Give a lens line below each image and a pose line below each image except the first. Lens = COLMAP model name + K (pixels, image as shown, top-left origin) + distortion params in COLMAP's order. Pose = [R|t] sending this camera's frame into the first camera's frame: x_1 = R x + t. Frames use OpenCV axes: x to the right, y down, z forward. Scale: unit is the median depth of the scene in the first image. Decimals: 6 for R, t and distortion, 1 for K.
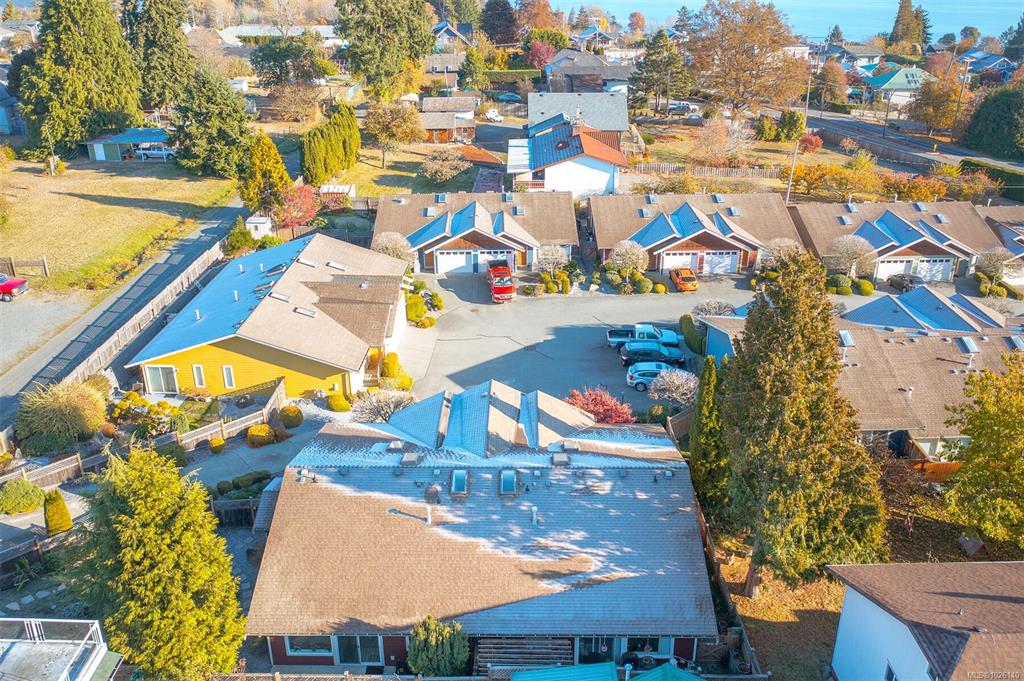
lens RADIAL K [[846.3, 0, 572.8], [0, 846.3, 311.2], [0, 0, 1]] dist [0.004449, 0.013352]
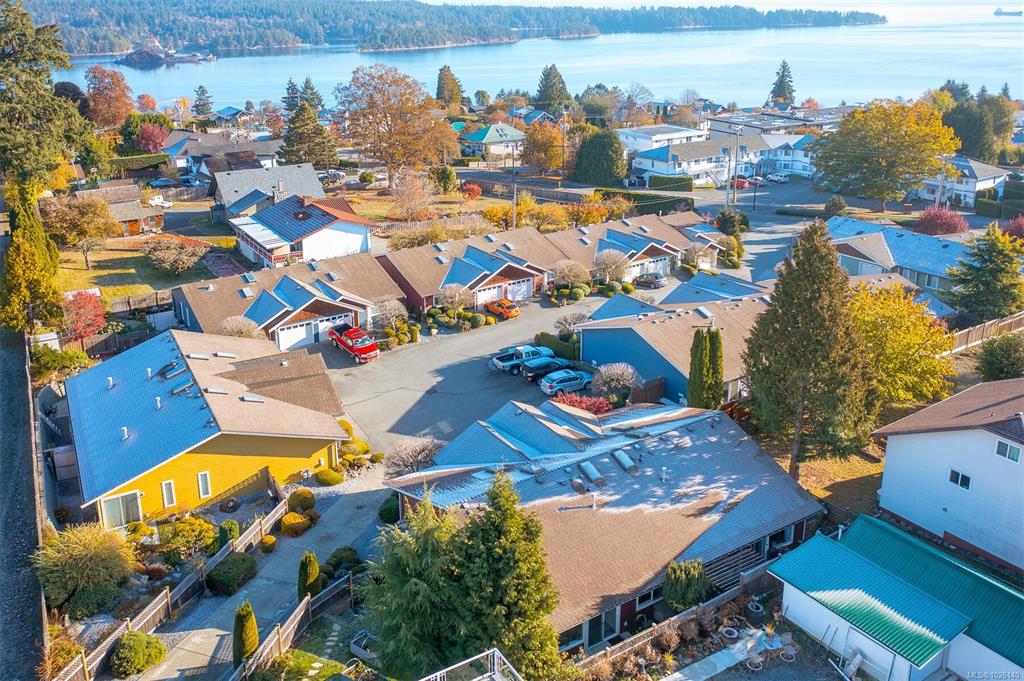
lens RADIAL K [[846.3, 0, 564.8], [0, 846.3, 289.2], [0, 0, 1]] dist [0.004449, 0.013352]
pose [[0.829095, -0.176145, 0.530636, -0.397255], [0.230603, 0.972323, -0.037543, -0.002004], [-0.509336, 0.153493, 0.846768, 0.002904]]
